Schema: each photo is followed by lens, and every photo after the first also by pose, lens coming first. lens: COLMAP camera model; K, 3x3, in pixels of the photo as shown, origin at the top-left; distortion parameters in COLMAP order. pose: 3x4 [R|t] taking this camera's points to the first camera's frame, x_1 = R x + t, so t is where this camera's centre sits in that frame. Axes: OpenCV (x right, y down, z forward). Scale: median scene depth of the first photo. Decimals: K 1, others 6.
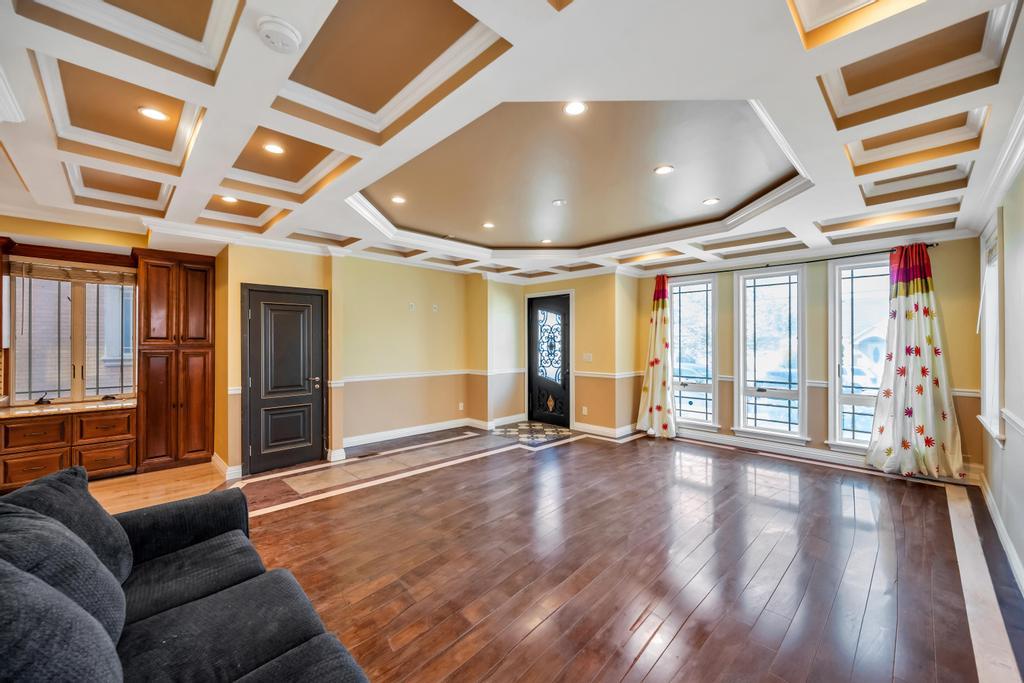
lens RADIAL K [[401.6, 0, 509.0], [0, 401.6, 338.1], [0, 0, 1]] dist [-0.002172, -0.000124]
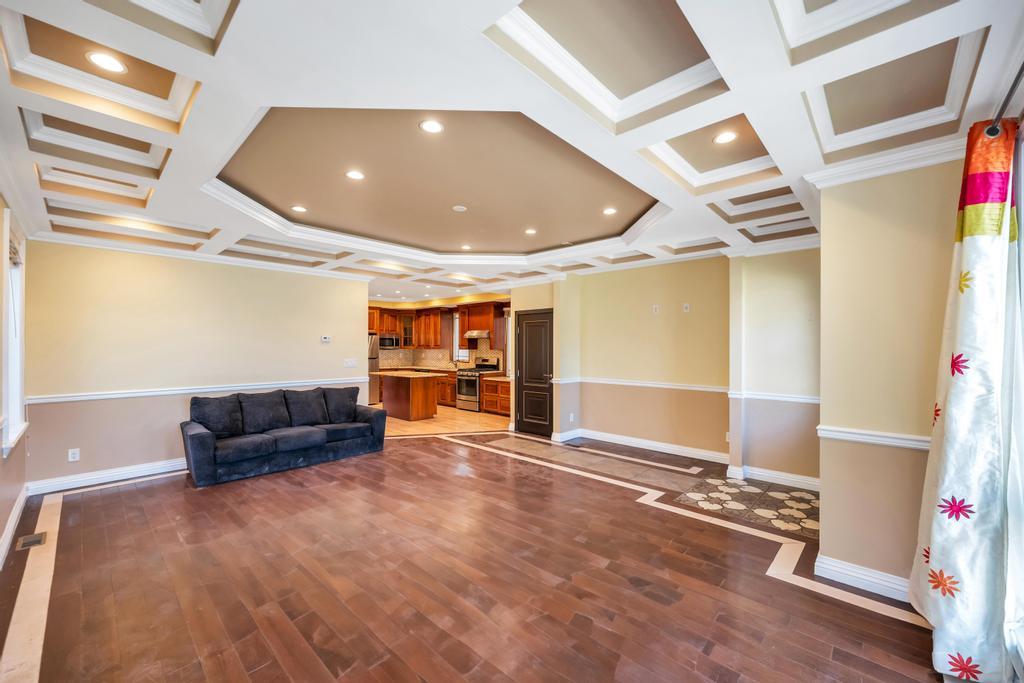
lens RADIAL K [[402.8, 0, 515.8], [0, 402.8, 343.4], [0, 0, 1]] dist [0.001033, 0.000289]
pose [[0.050592, -0.003871, -0.998712, 0.835267], [0.008623, 0.999957, -0.003439, -0.001306], [0.998682, -0.008438, 0.050623, 0.806979]]
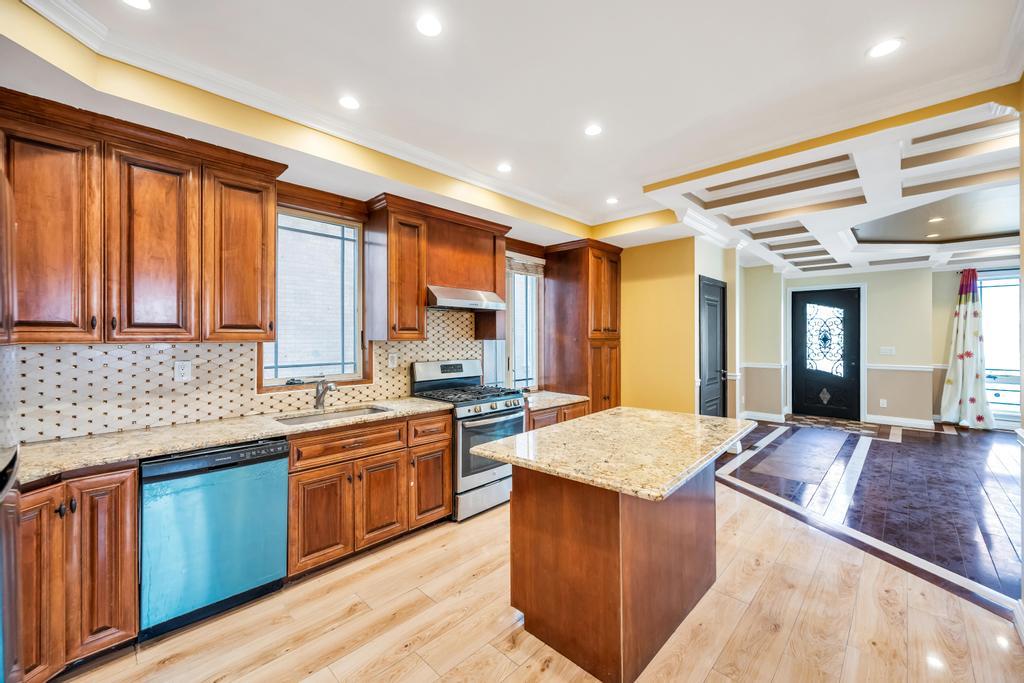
lens RADIAL K [[407.2, 0, 510.9], [0, 407.2, 337.1], [0, 0, 1]] dist [0.002320, 0.000202]
pose [[0.999600, 0.001487, 0.028229, -1.022005], [-0.001794, 0.999940, 0.010830, 0.006470], [-0.028211, -0.010877, 0.999543, -0.001971]]
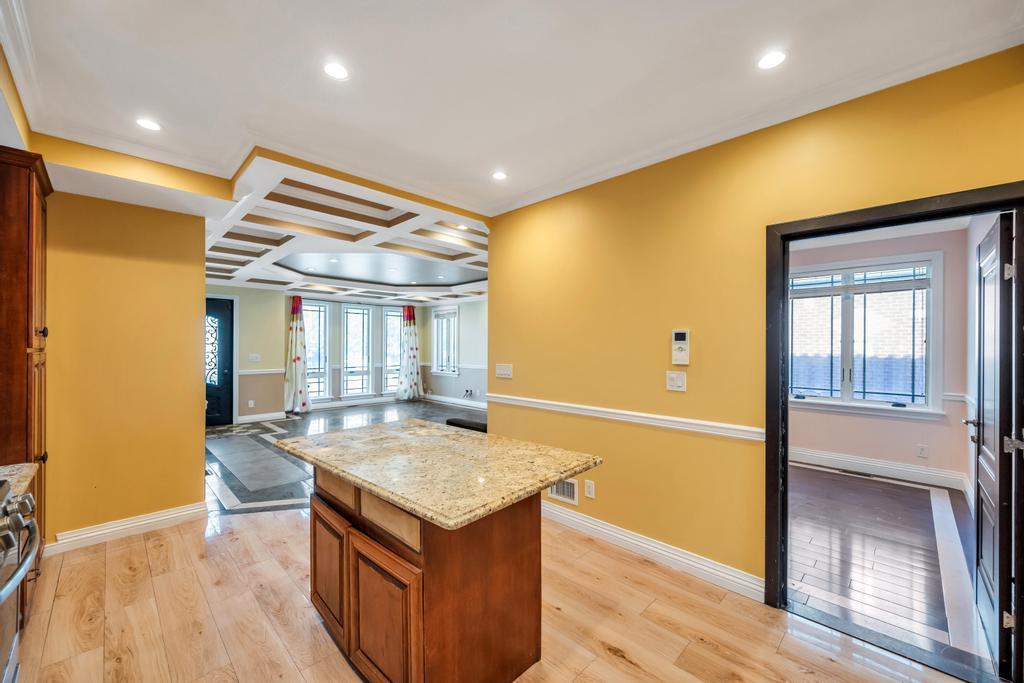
lens RADIAL K [[402.8, 0, 515.8], [0, 402.8, 343.4], [0, 0, 1]] dist [0.001033, 0.000289]
pose [[-0.024529, 0.007911, 0.999668, -1.294806], [-0.012528, 0.999888, -0.008220, 0.009619], [-0.999621, -0.012725, -0.024427, 0.355557]]
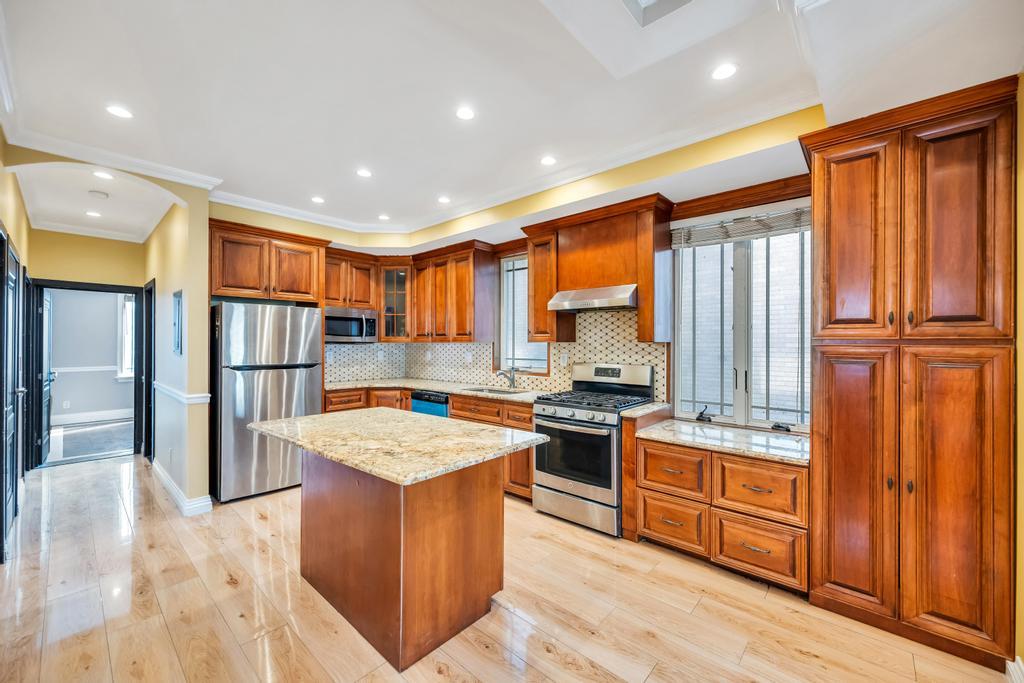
lens RADIAL K [[402.8, 0, 515.8], [0, 402.8, 343.4], [0, 0, 1]] dist [0.001033, 0.000289]
pose [[0.073123, 0.001596, -0.997322, -0.418331], [0.006915, 0.999974, 0.002107, 0.019714], [0.997299, -0.007051, 0.073110, 0.545511]]
